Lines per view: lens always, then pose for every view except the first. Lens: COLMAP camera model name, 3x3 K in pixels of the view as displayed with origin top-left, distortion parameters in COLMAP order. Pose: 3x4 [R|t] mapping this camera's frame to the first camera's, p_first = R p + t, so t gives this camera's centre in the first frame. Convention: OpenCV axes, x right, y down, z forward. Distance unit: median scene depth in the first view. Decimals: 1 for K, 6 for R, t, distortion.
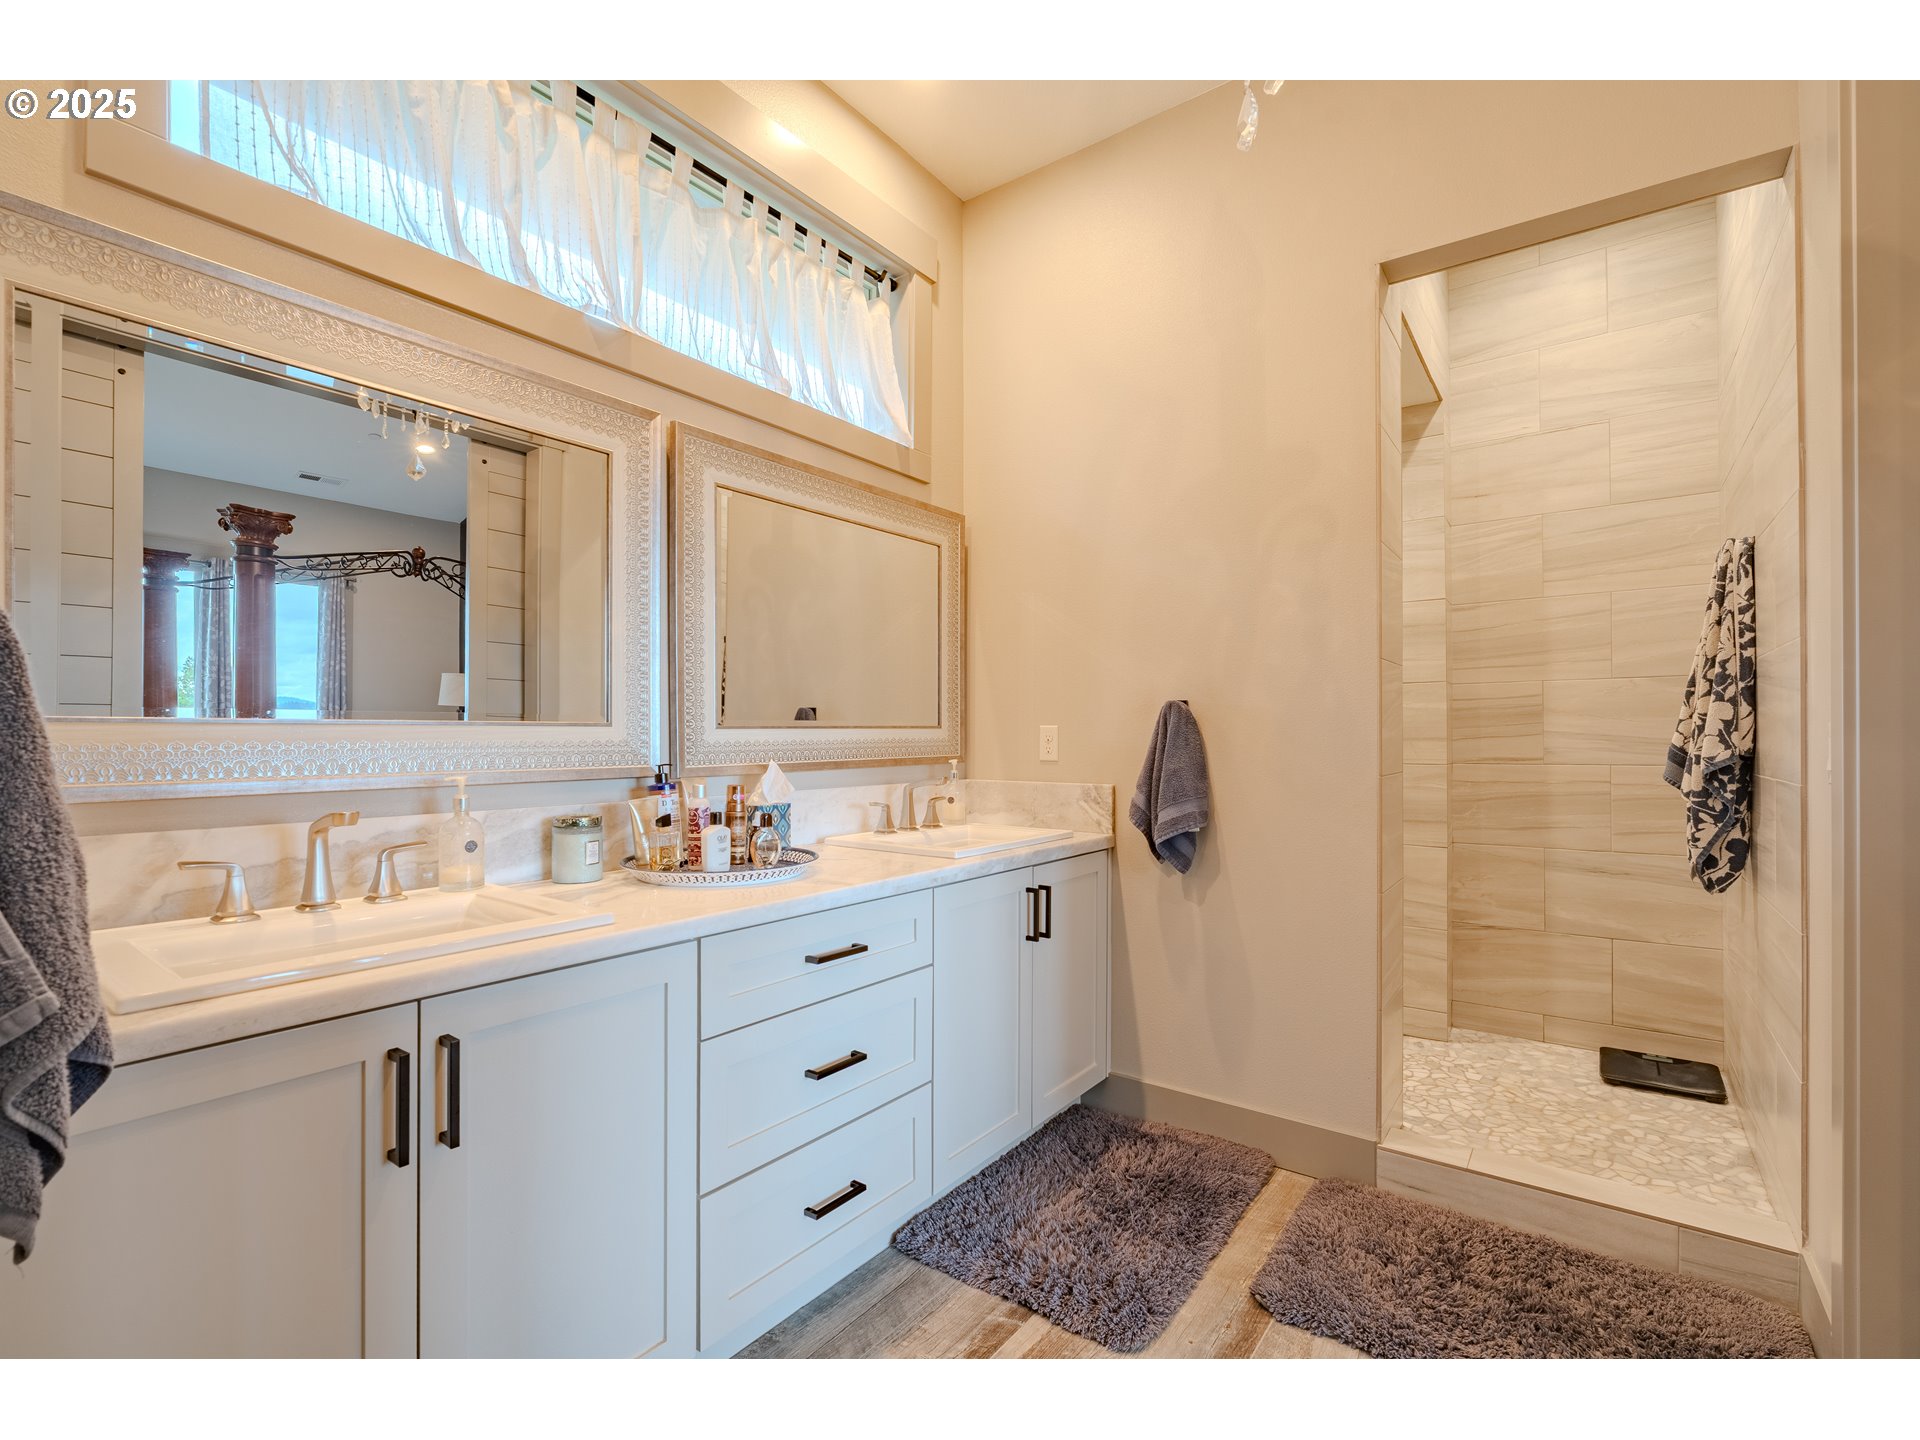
lens RADIAL K [[869.5, 0, 959.7], [0, 869.5, 728.6], [0, 0, 1]] dist [-0.005390, 0.000594]
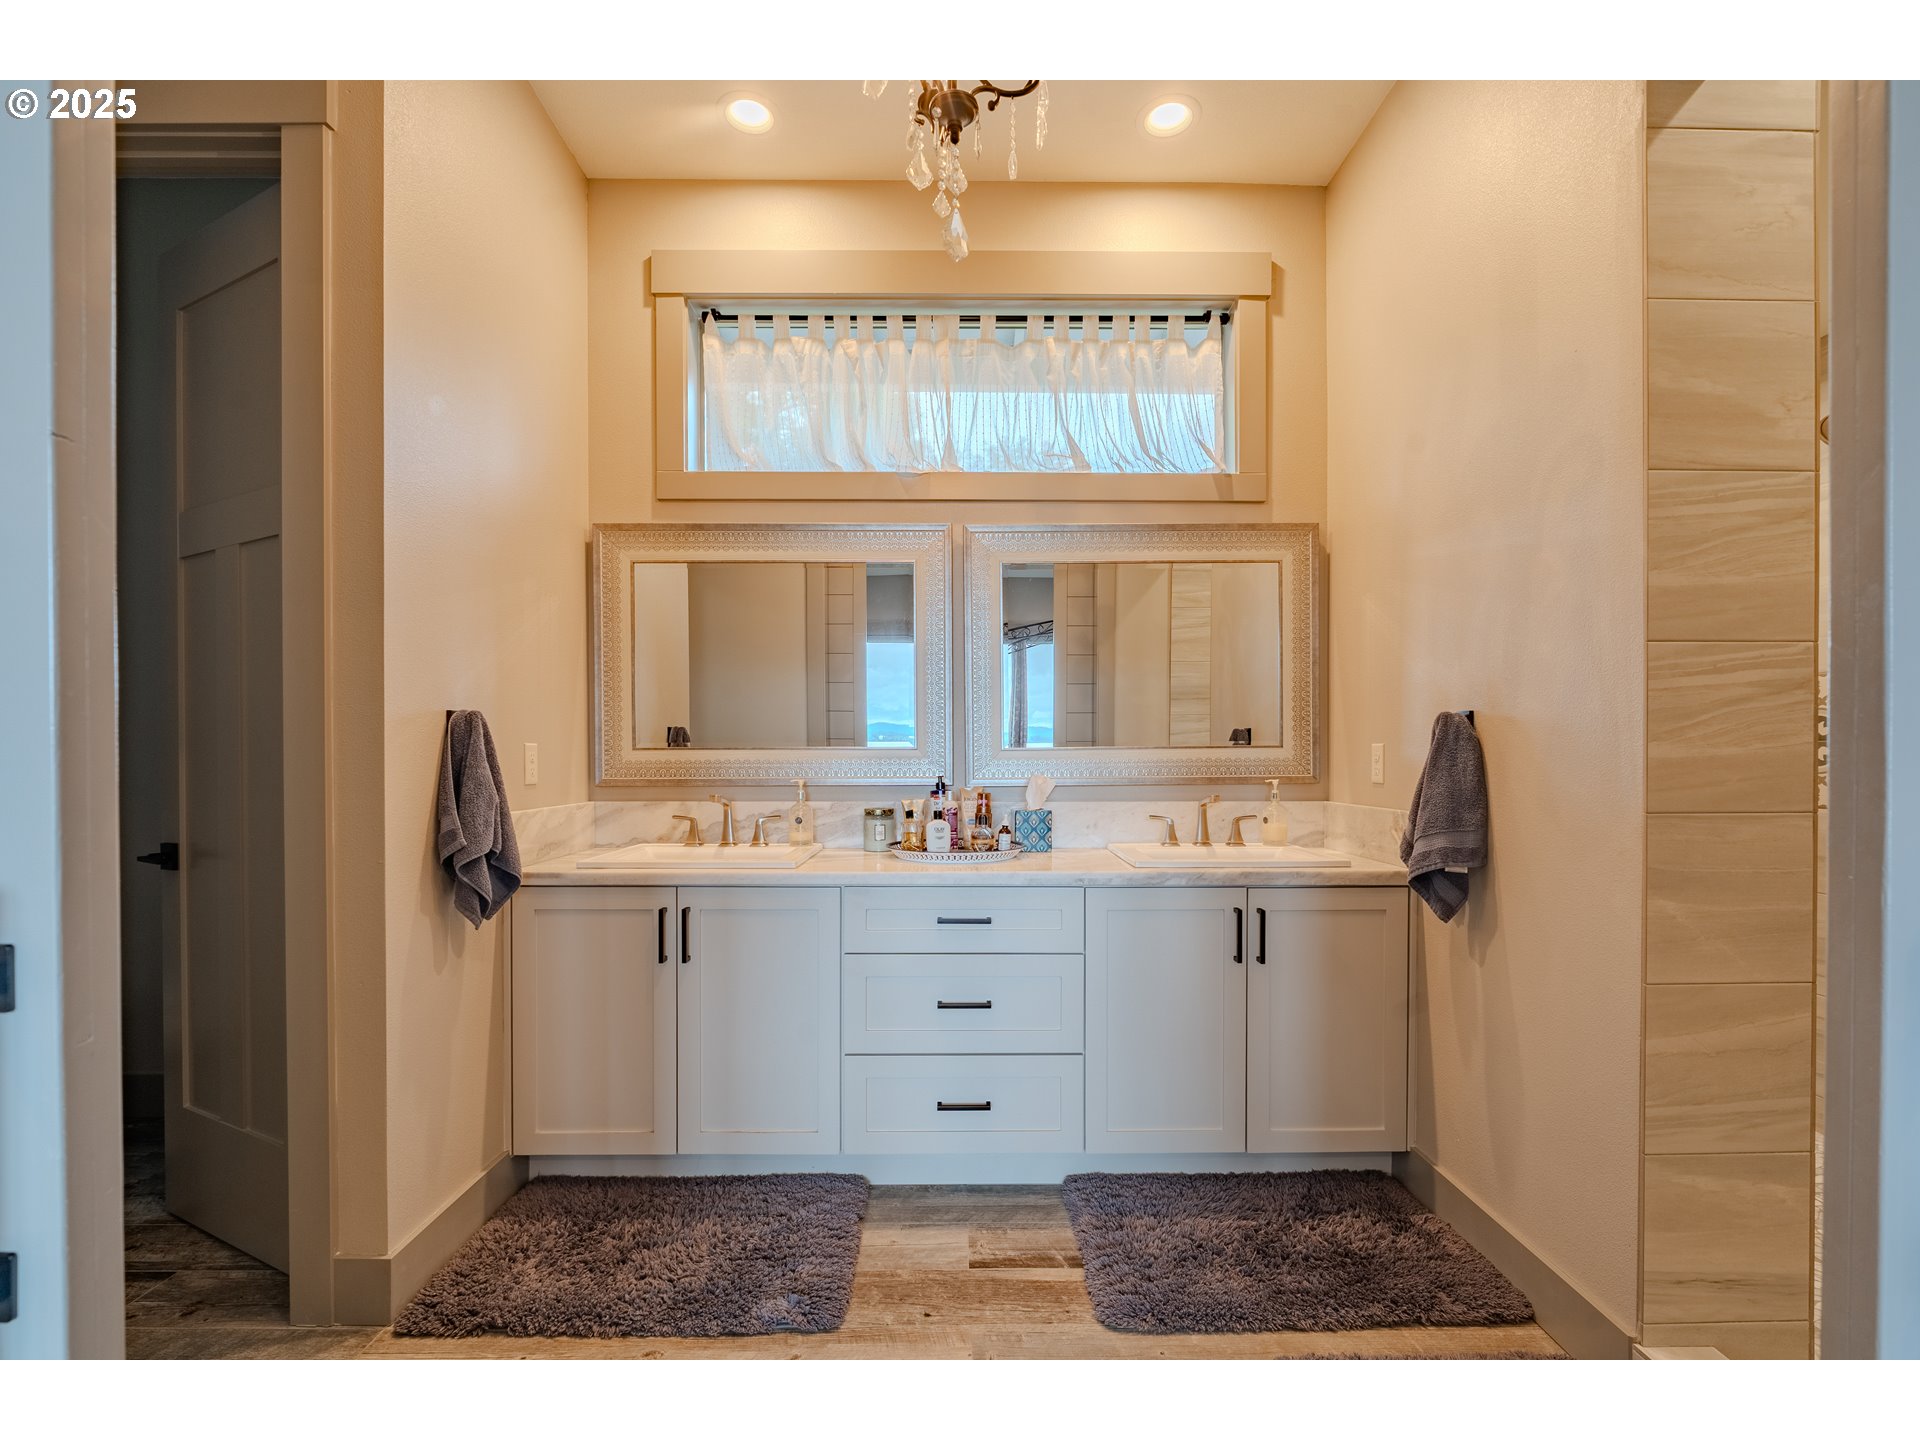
lens RADIAL K [[869.5, 0, 971.1], [0, 869.5, 761.6], [0, 0, 1]] dist [-0.005390, 0.000594]
pose [[0.606205, 0.000972, -0.795308, 0.623359], [0.007642, 0.999946, 0.007047, 0.006308], [0.795272, -0.010350, 0.606165, 0.146263]]
